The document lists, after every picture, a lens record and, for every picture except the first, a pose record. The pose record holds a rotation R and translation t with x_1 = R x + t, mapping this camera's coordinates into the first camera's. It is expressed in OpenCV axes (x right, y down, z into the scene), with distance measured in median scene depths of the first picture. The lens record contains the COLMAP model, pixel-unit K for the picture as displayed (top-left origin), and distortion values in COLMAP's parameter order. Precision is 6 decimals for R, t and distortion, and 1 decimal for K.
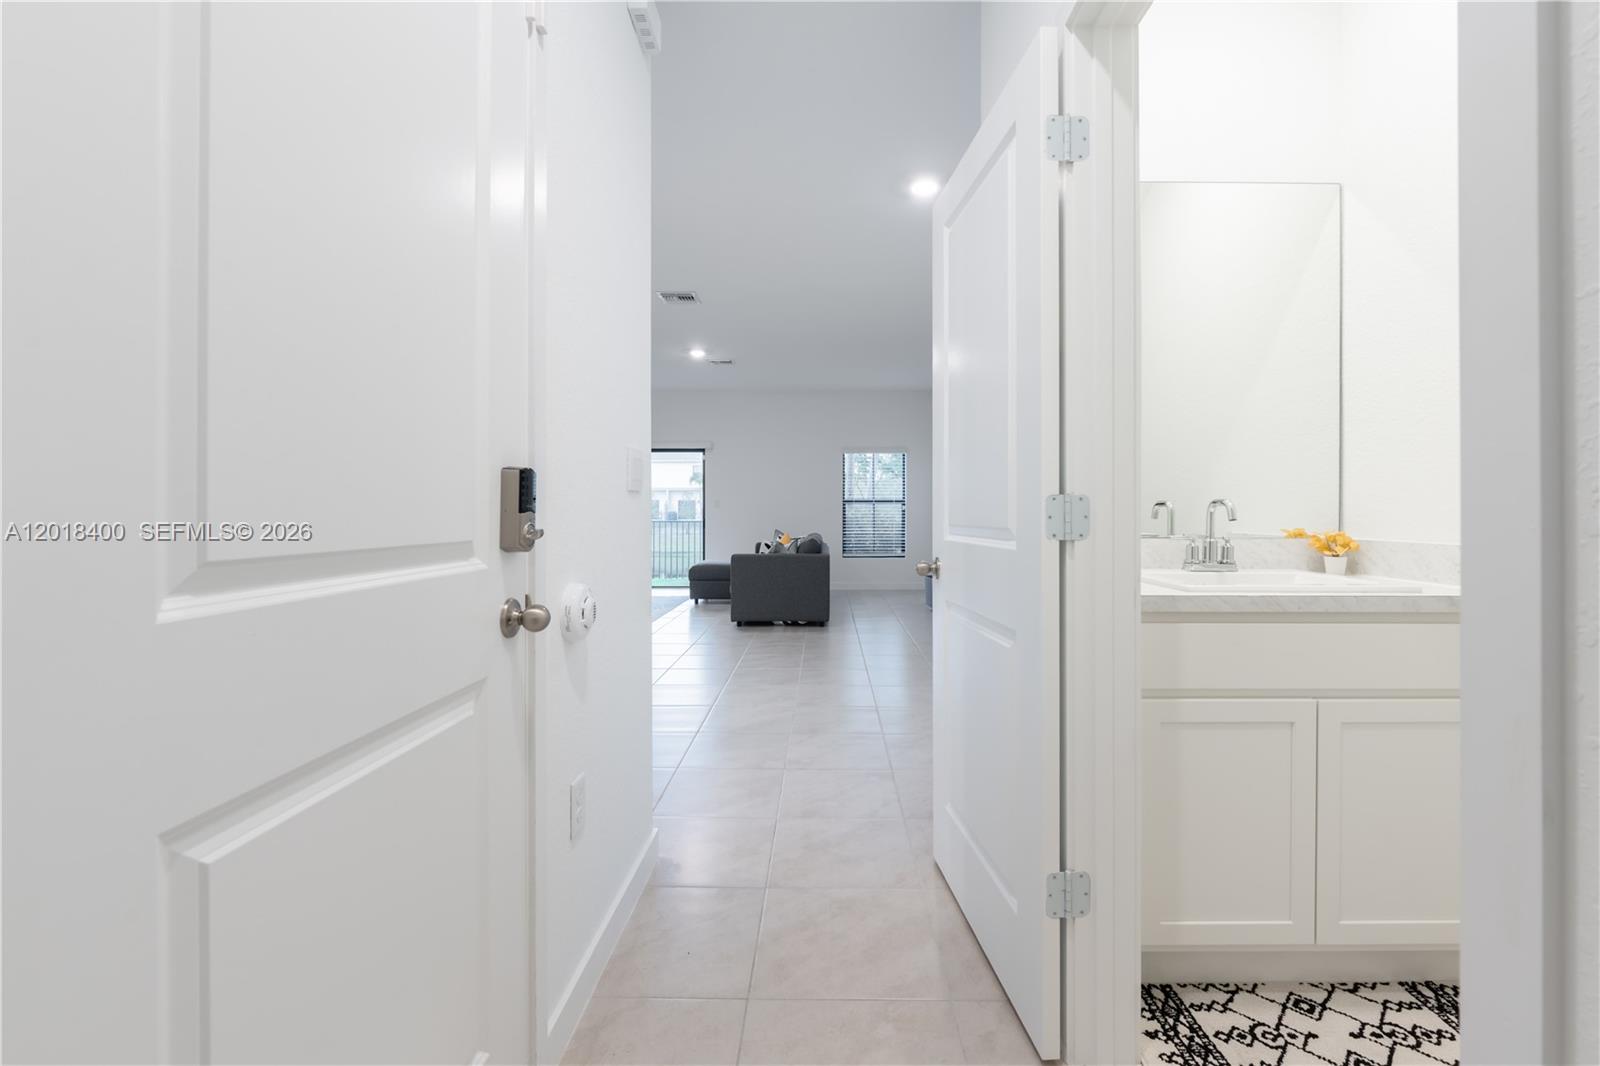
lens RADIAL K [[712.7, 0, 805.6], [0, 712.7, 514.2], [0, 0, 1]] dist [-0.001372, -0.000112]
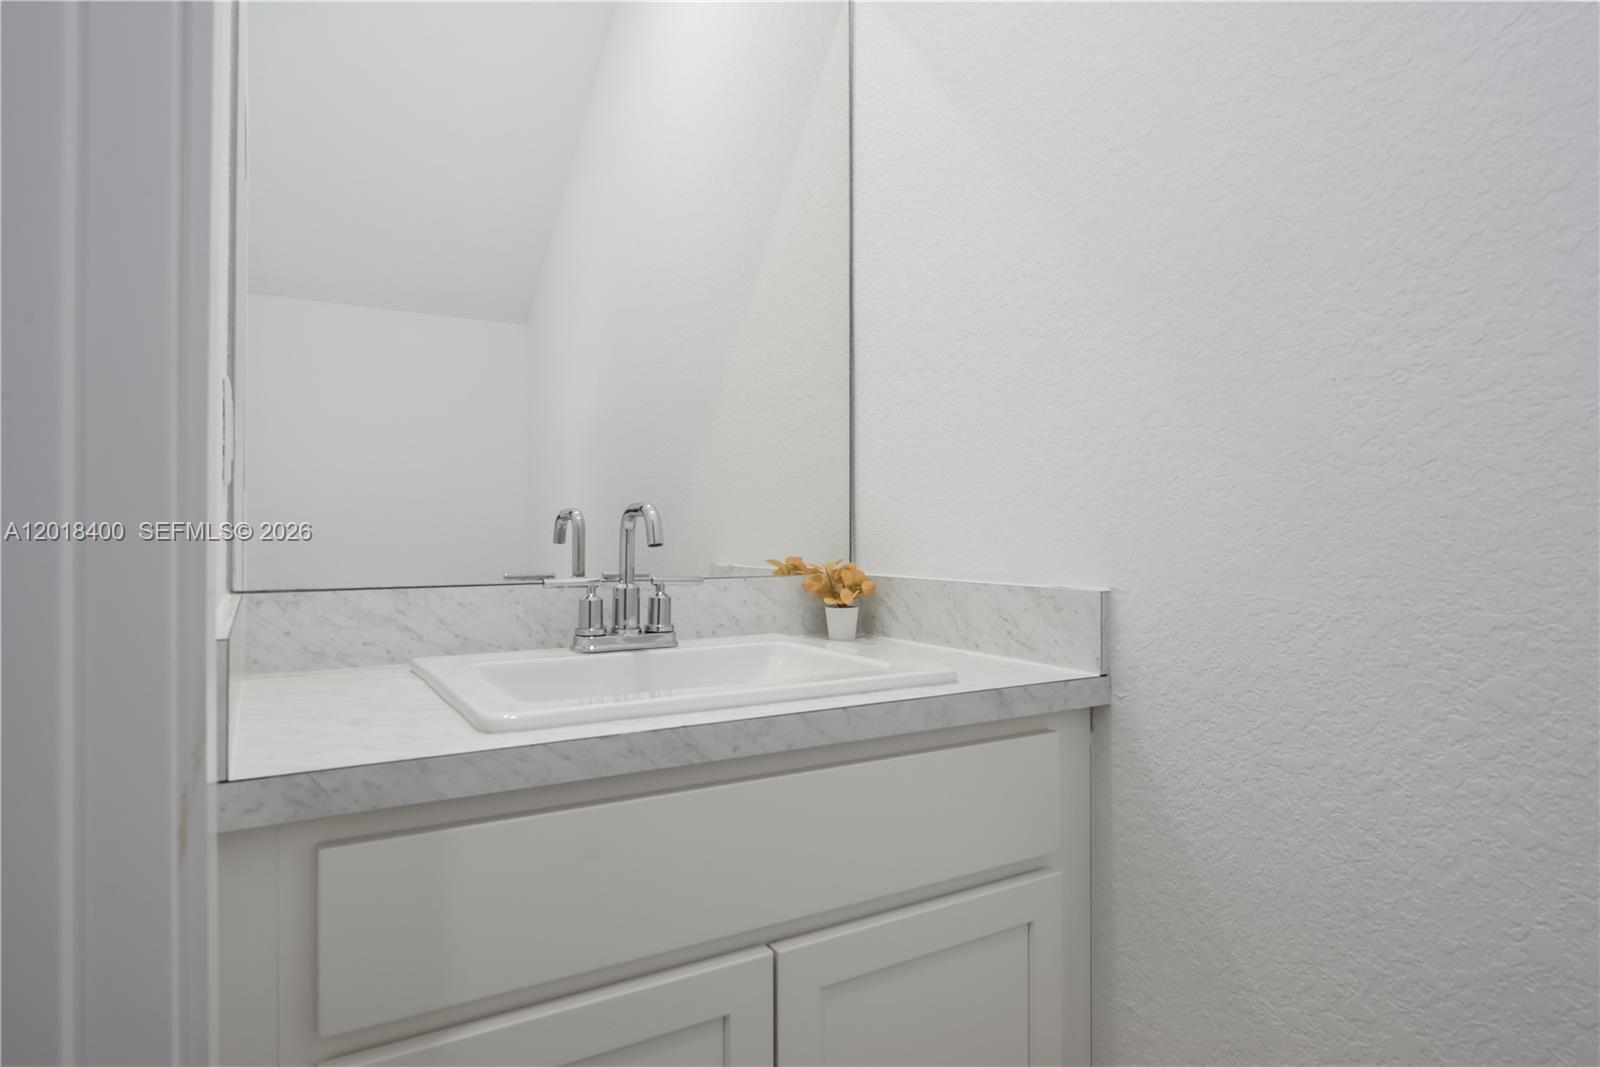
lens RADIAL K [[897.7, 0, 800.0], [0, 897.7, 533.5], [0, 0, 1]] dist [0.000747, 0.000041]
pose [[0.864096, -0.007512, 0.503271, 0.359398], [0.008716, 0.999962, -0.000040, 0.000896], [-0.503252, 0.004421, 0.864128, 0.402610]]
